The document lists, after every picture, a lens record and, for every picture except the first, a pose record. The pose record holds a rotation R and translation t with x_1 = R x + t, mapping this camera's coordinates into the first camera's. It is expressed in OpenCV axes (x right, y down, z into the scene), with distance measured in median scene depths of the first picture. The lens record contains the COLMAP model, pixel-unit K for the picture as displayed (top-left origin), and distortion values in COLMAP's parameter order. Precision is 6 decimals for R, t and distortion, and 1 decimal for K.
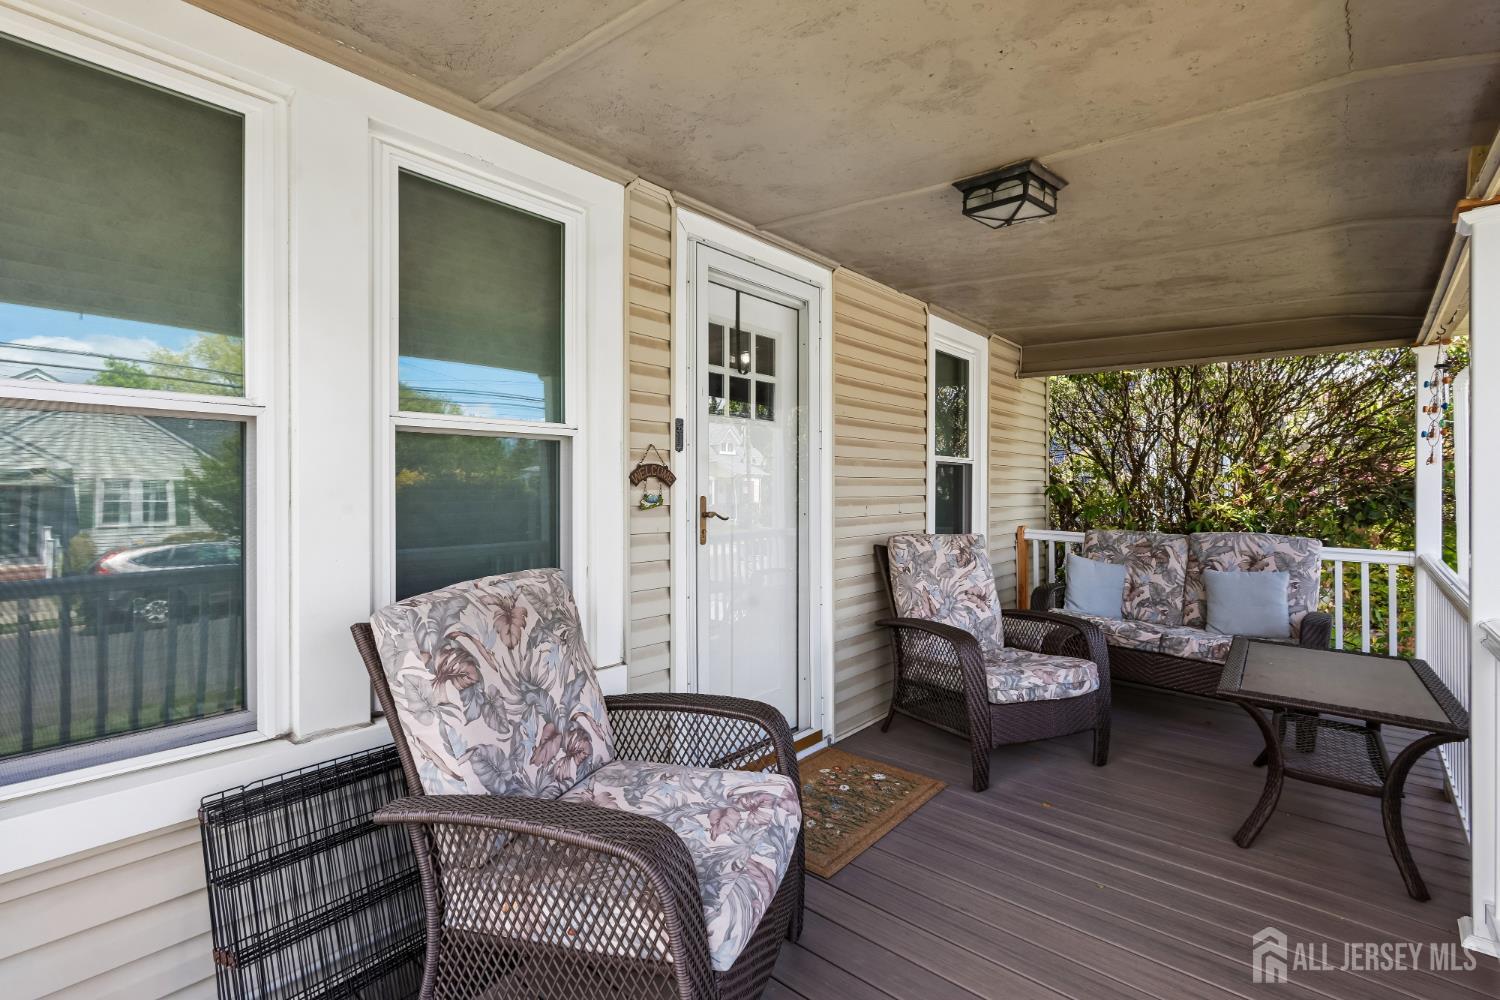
lens RADIAL K [[701.6, 0, 751.1], [0, 701.6, 492.0], [0, 0, 1]] dist [0.001624, 0.000139]
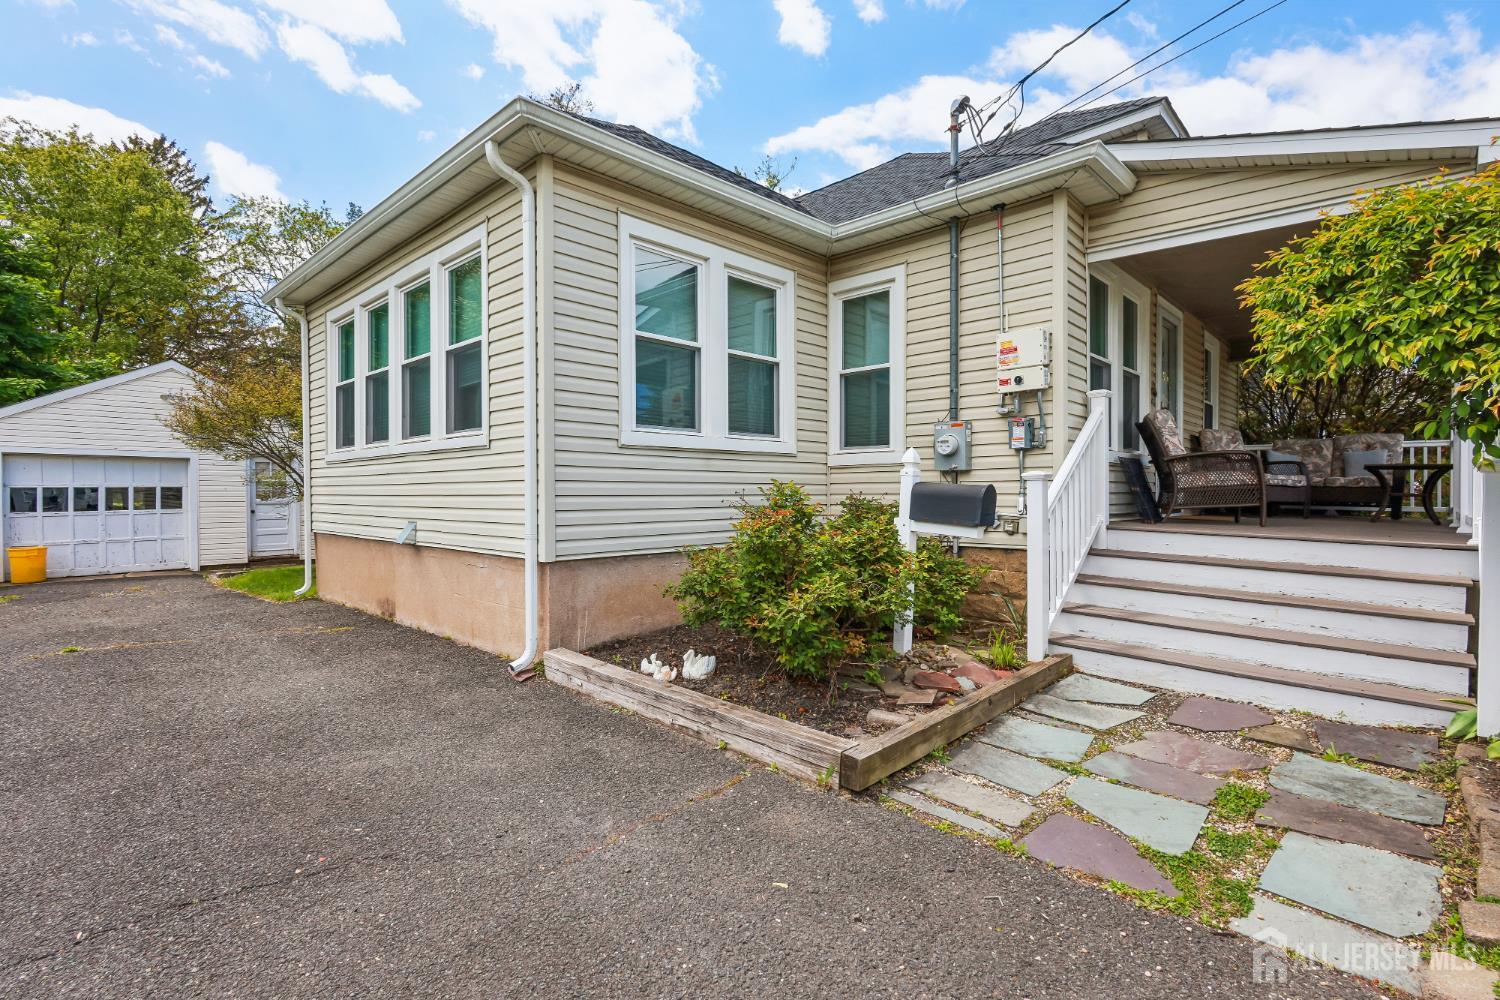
lens RADIAL K [[701.6, 0, 751.0], [0, 701.6, 498.9], [0, 0, 1]] dist [0.001624, 0.000139]
pose [[0.997902, 0.001948, -0.064713, -1.003202], [-0.001592, 0.999983, 0.005539, 0.249927], [0.064723, -0.005424, 0.997889, -1.230572]]
